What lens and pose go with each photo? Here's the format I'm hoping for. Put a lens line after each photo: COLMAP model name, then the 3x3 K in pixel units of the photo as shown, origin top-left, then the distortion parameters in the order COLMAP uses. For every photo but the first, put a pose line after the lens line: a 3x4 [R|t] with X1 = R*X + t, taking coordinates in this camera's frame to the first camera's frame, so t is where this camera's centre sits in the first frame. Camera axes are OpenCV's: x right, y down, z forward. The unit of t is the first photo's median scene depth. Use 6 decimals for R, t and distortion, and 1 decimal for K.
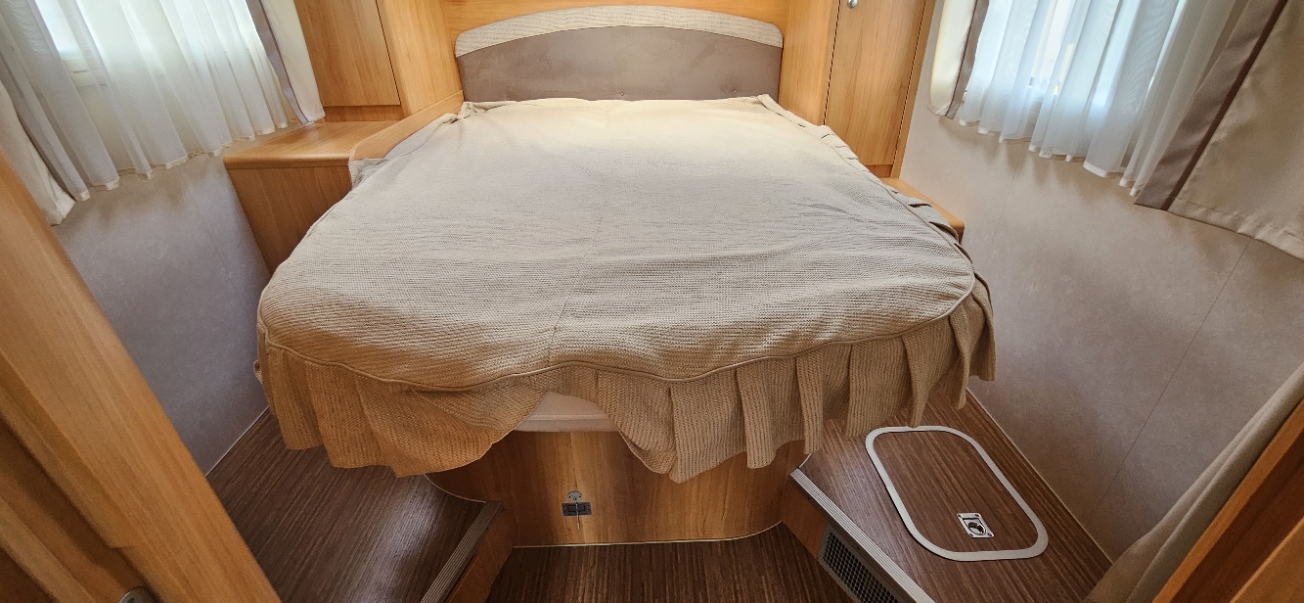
lens RADIAL K [[533.0, 0, 658.0], [0, 533.0, 295.0], [0, 0, 1]] dist [-0.000395, 0.001199]
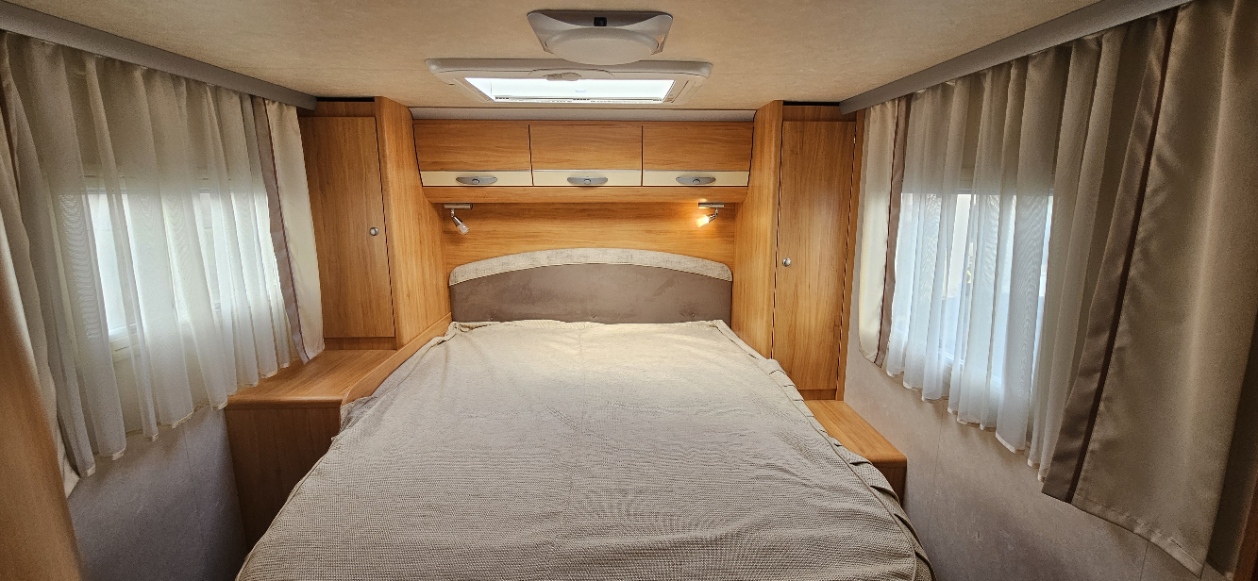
lens RADIAL K [[514.2, 0, 640.4], [0, 514.2, 287.5], [0, 0, 1]] dist [-0.000395, 0.001199]
pose [[0.999528, 0.009947, 0.029053, -0.000364], [-0.000221, 0.948399, -0.317080, -0.158113], [-0.030708, 0.316924, 0.947954, -0.102213]]
